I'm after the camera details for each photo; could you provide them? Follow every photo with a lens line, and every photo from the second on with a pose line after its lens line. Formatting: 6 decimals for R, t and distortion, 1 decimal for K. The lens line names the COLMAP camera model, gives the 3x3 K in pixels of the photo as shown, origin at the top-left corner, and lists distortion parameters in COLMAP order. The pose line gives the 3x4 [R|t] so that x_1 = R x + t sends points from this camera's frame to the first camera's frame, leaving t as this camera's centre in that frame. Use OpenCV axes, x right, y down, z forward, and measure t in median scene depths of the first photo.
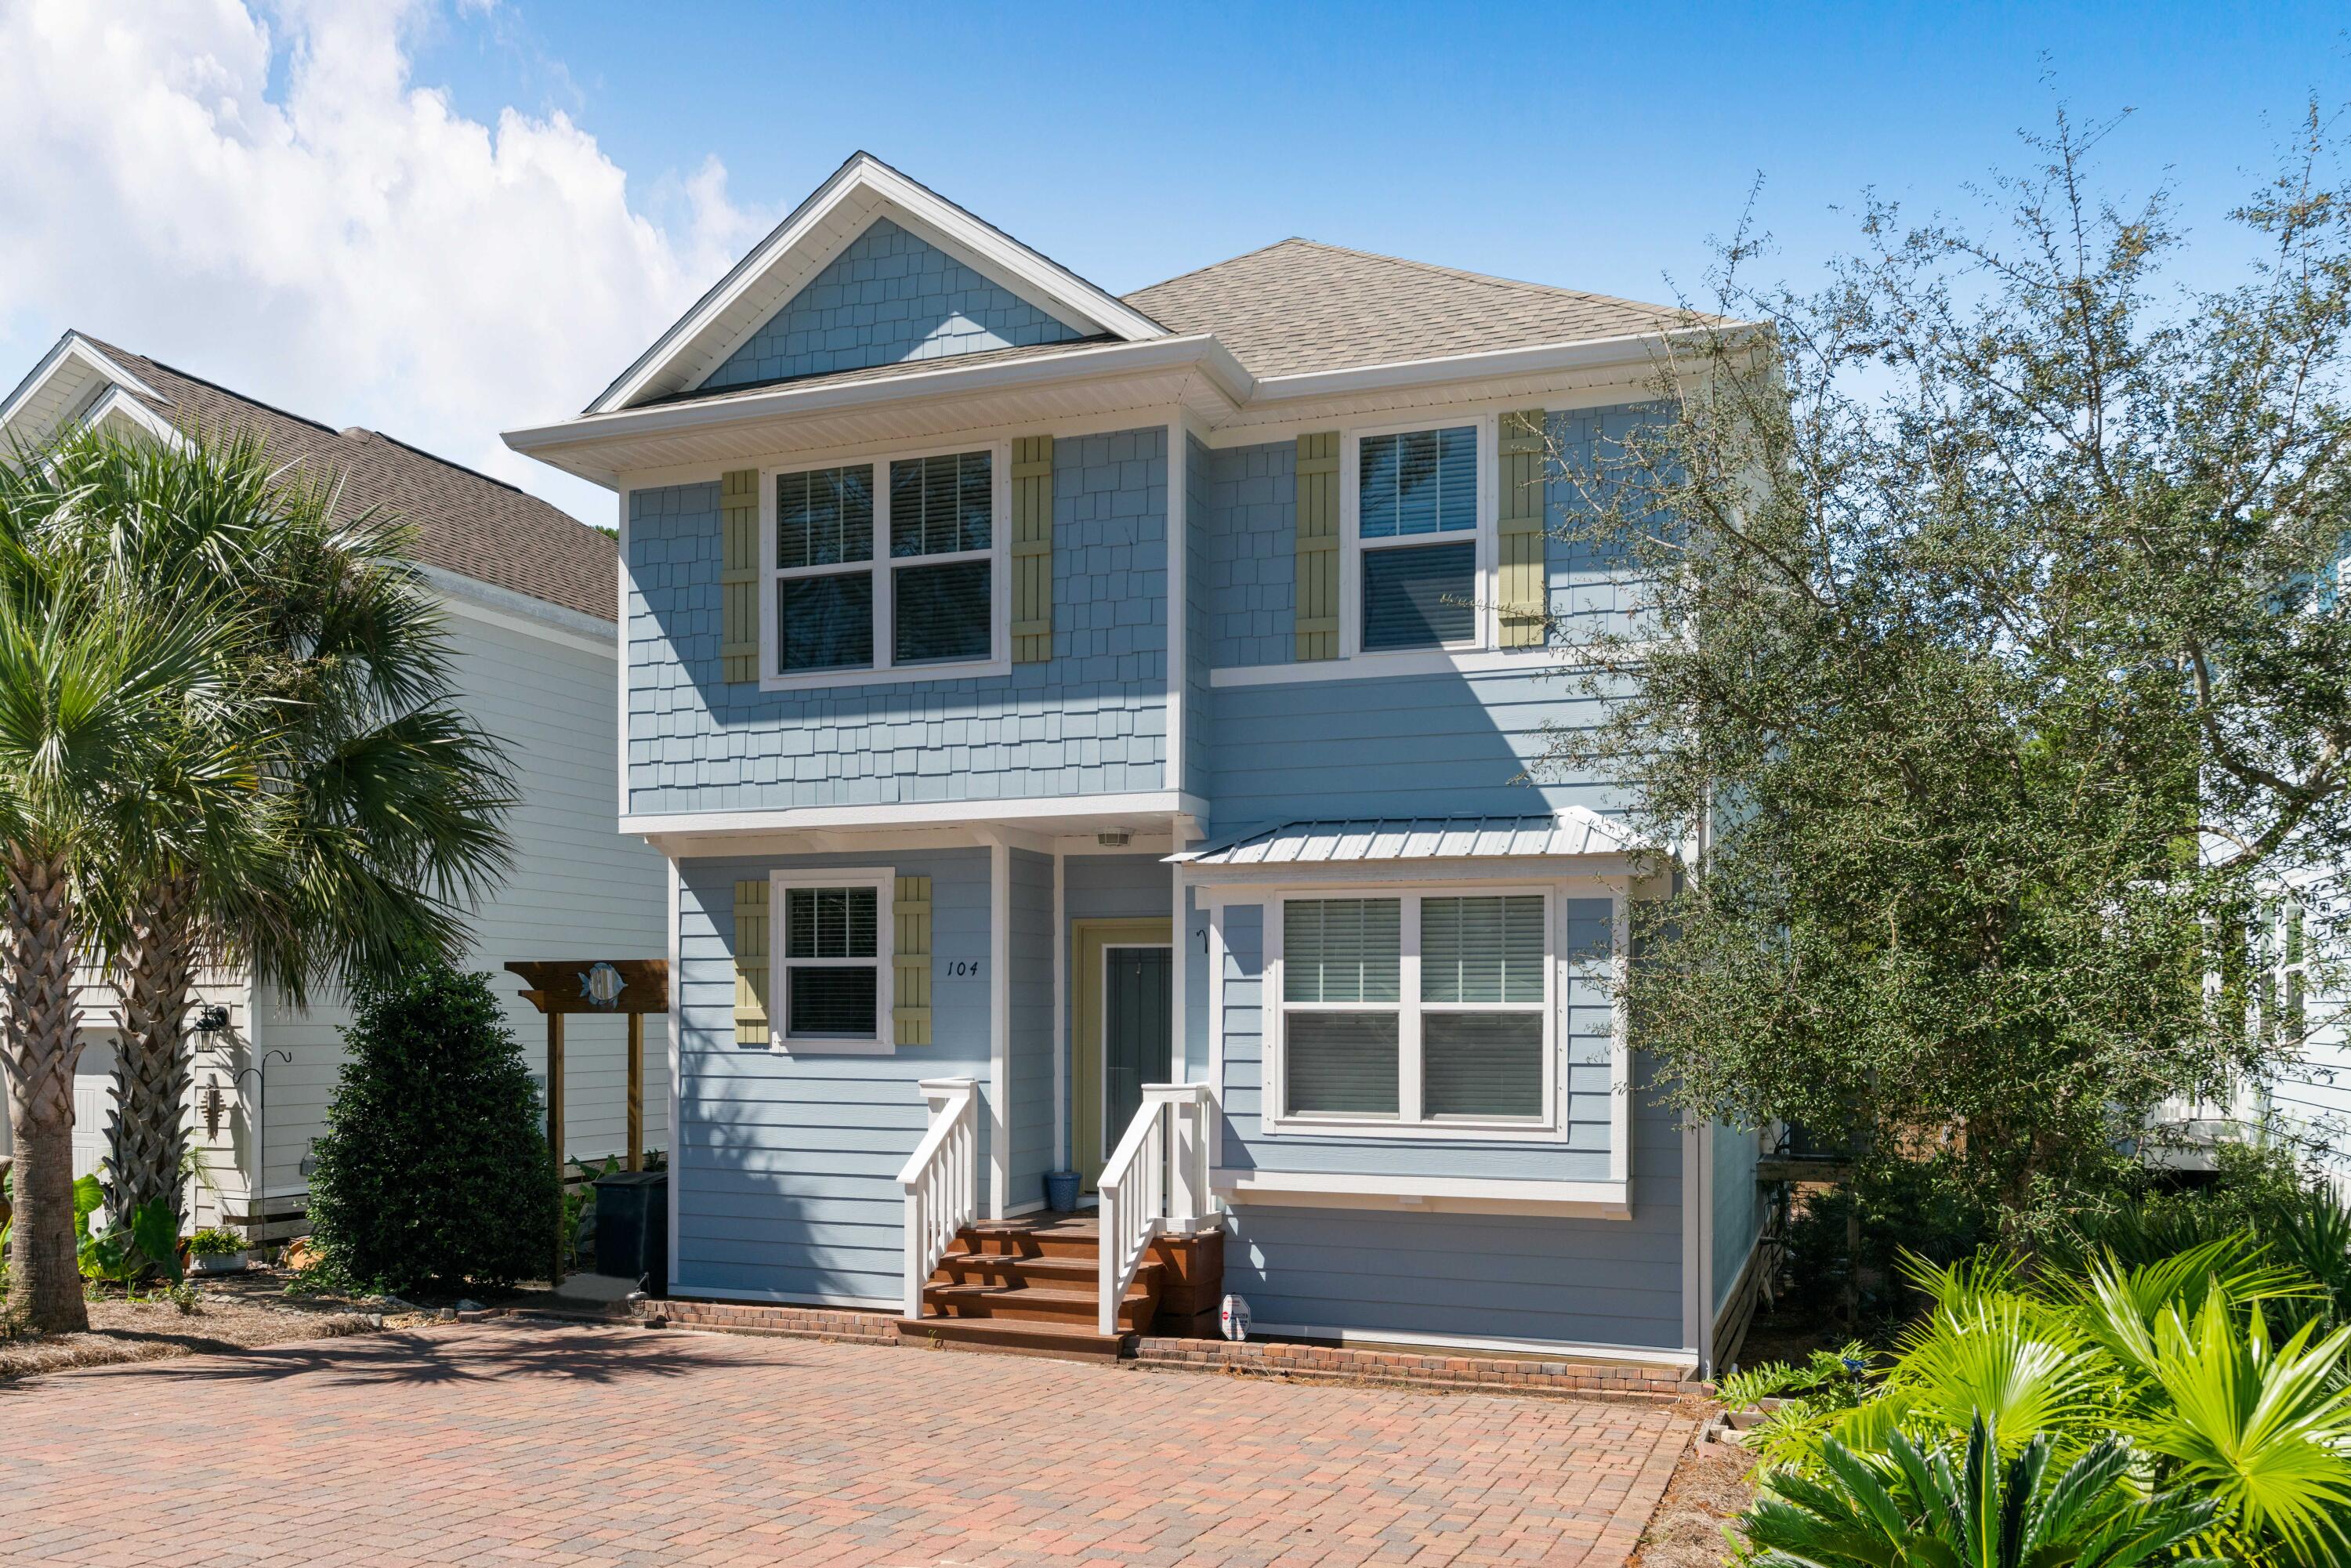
lens RADIAL K [[1951.1, 0, 1175.5], [0, 1951.1, 784.9], [0, 0, 1]] dist [0.006434, 0.006661]
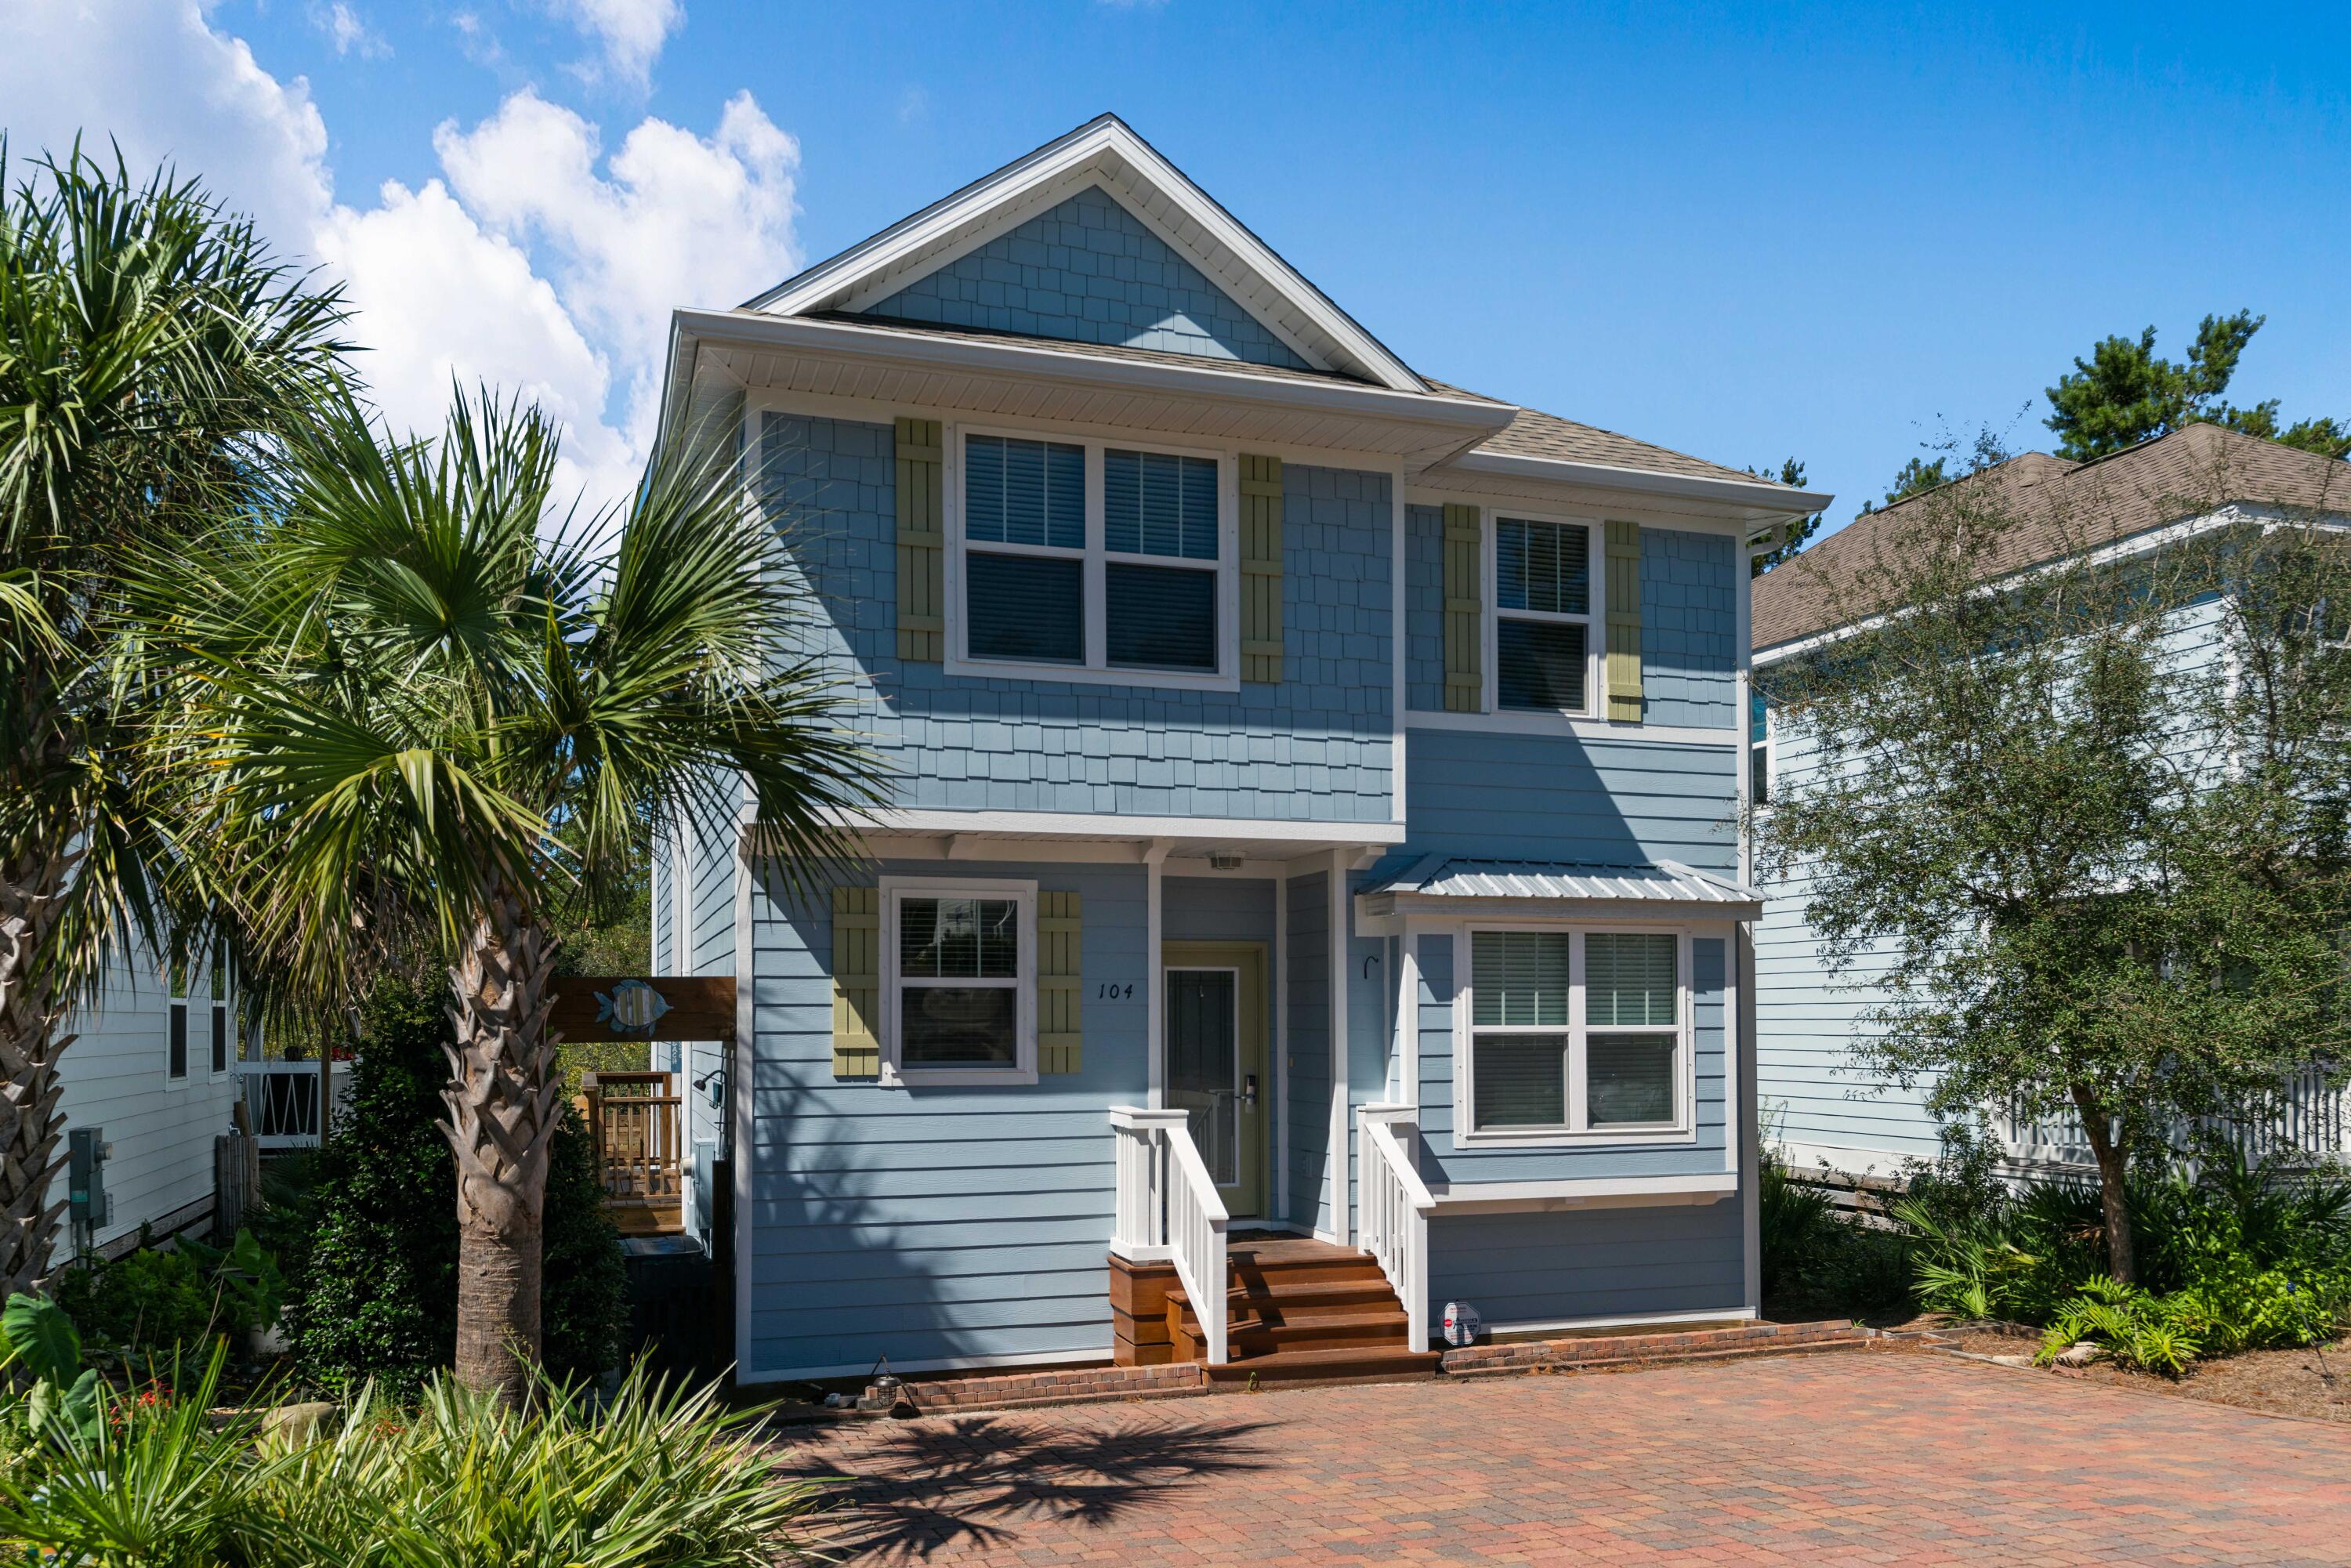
lens RADIAL K [[1788.6, 0, 1294.1], [0, 1788.6, 783.7], [0, 0, 1]] dist [0.007068, -0.001076]
pose [[0.754610, 0.082202, 0.651005, -0.646744], [-0.071217, 0.996521, -0.043279, 0.026272], [-0.652298, -0.013704, 0.757839, 0.300266]]
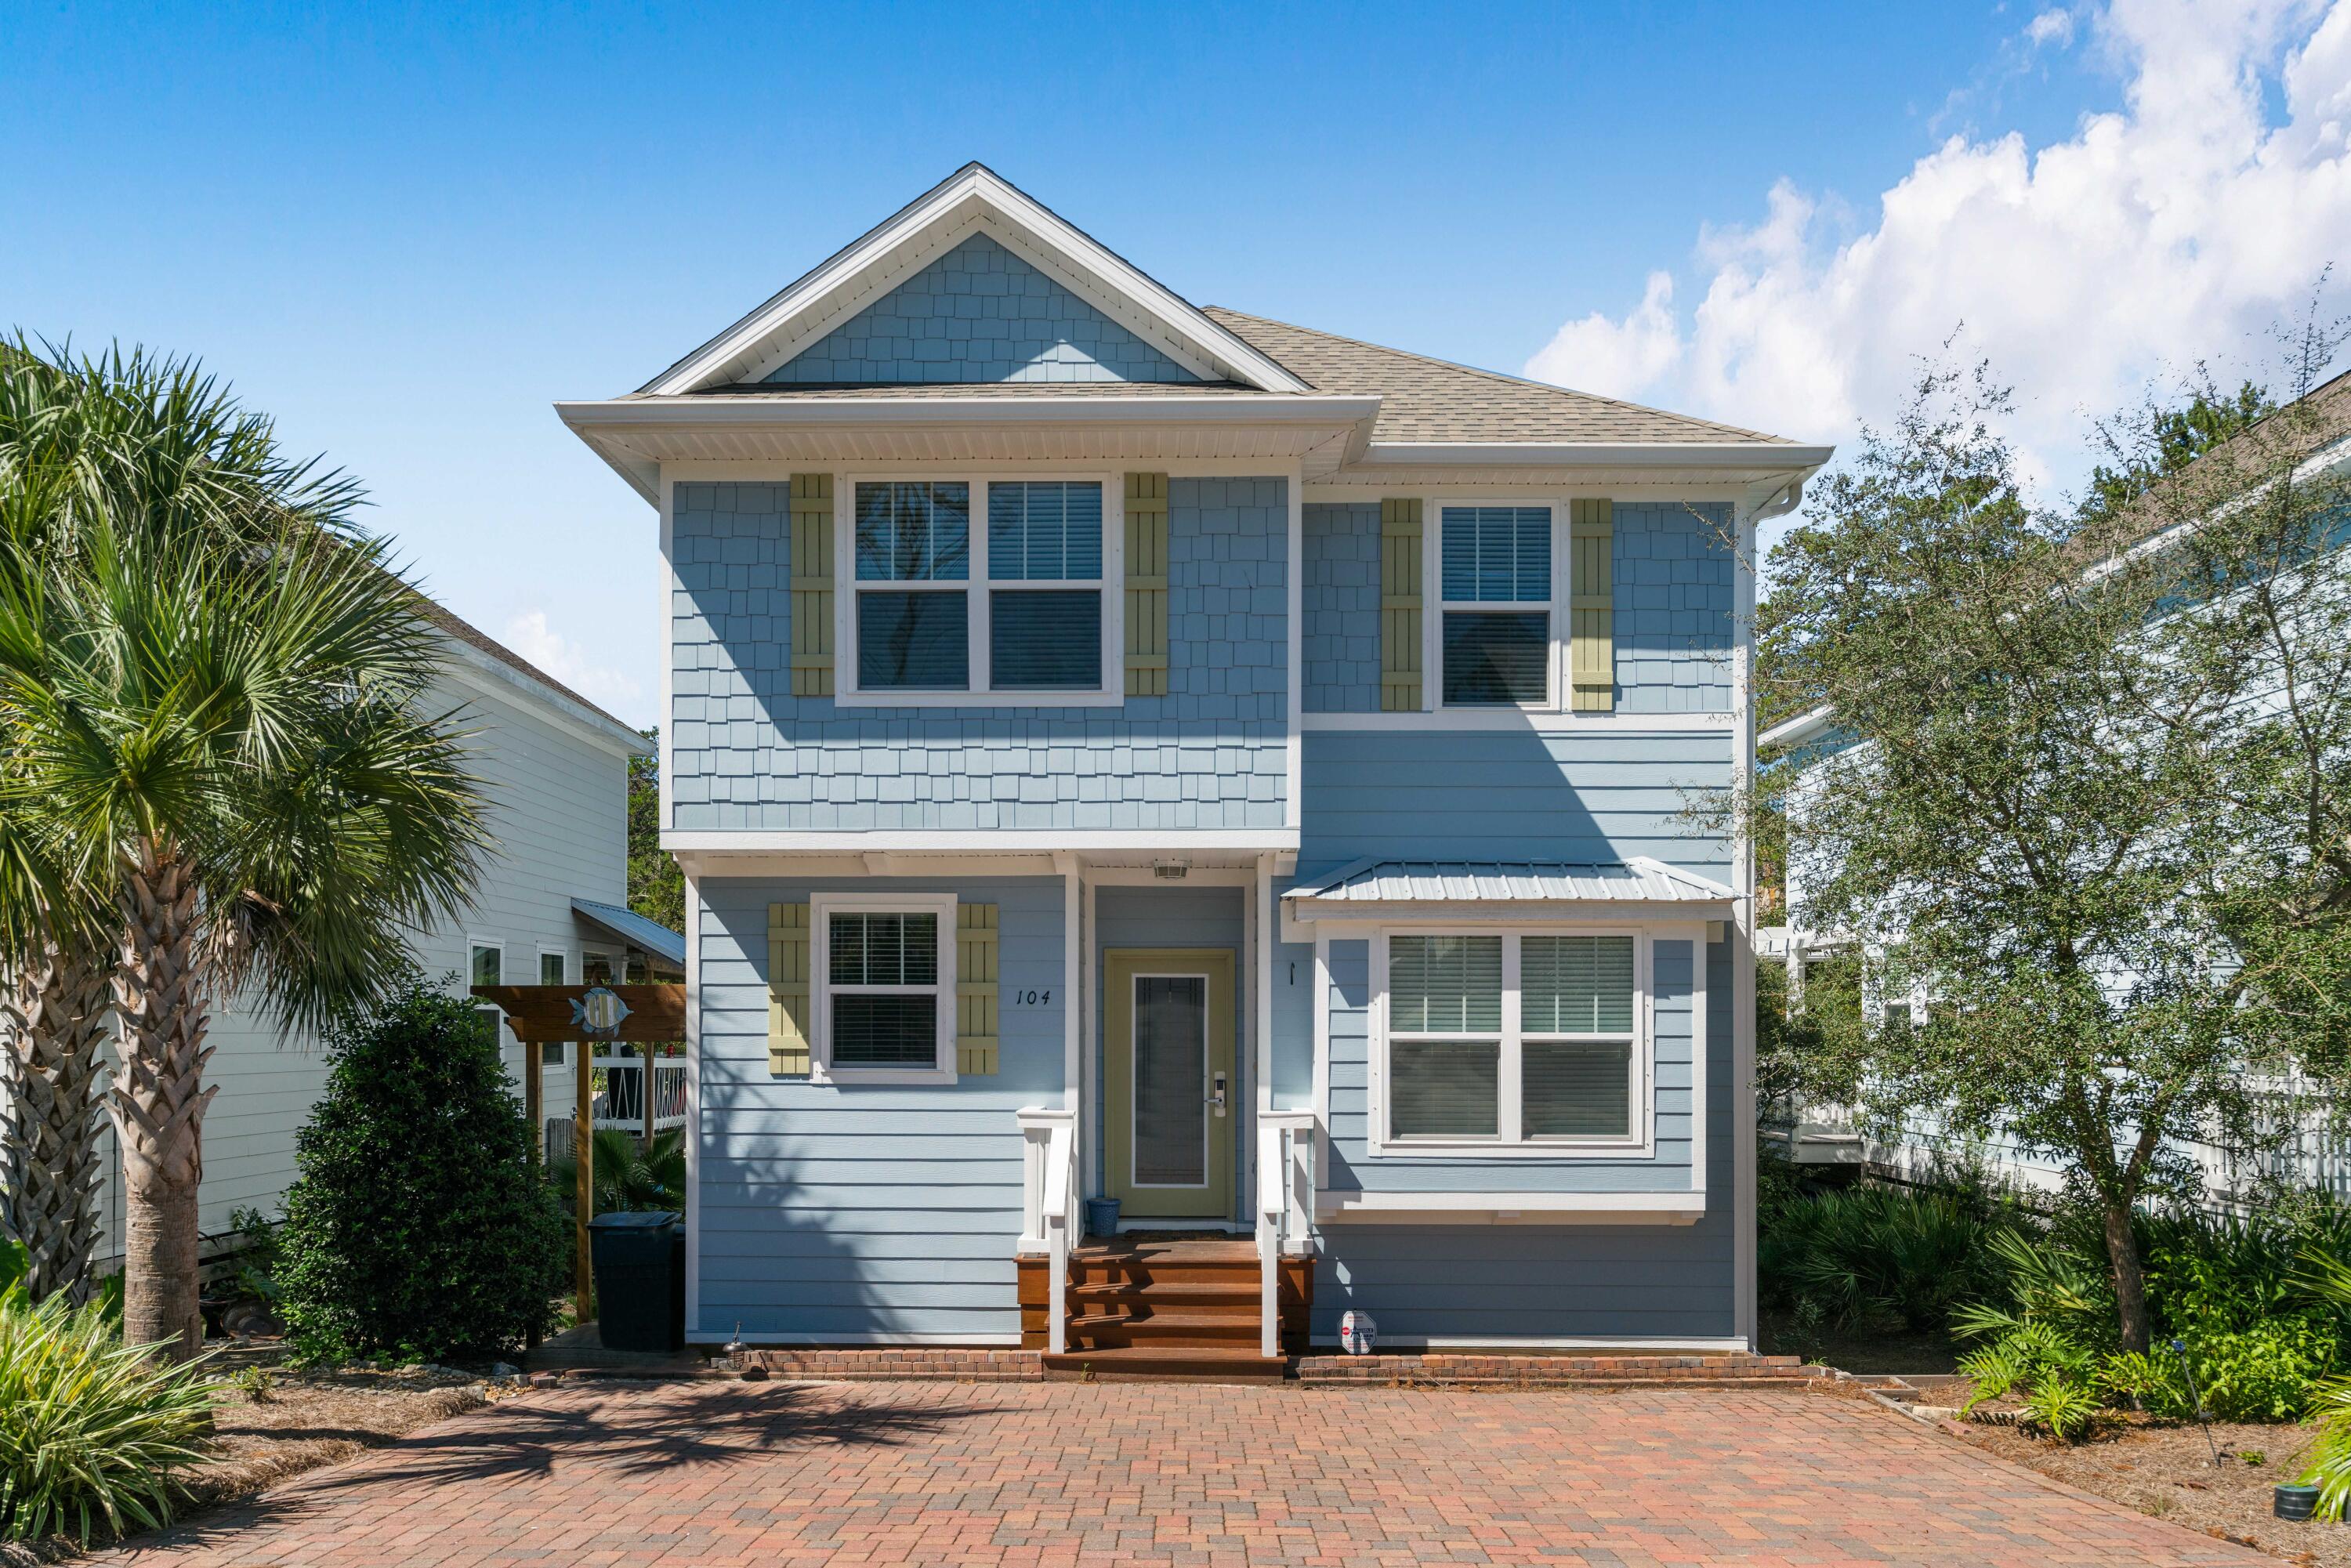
lens RADIAL K [[1788.6, 0, 1236.9], [0, 1788.6, 824.9], [0, 0, 1]] dist [0.007068, -0.001076]
pose [[0.934858, 0.039921, 0.352770, -0.353620], [-0.040982, 0.999150, -0.004462, 0.006237], [-0.352649, -0.010286, 0.935699, 0.114761]]
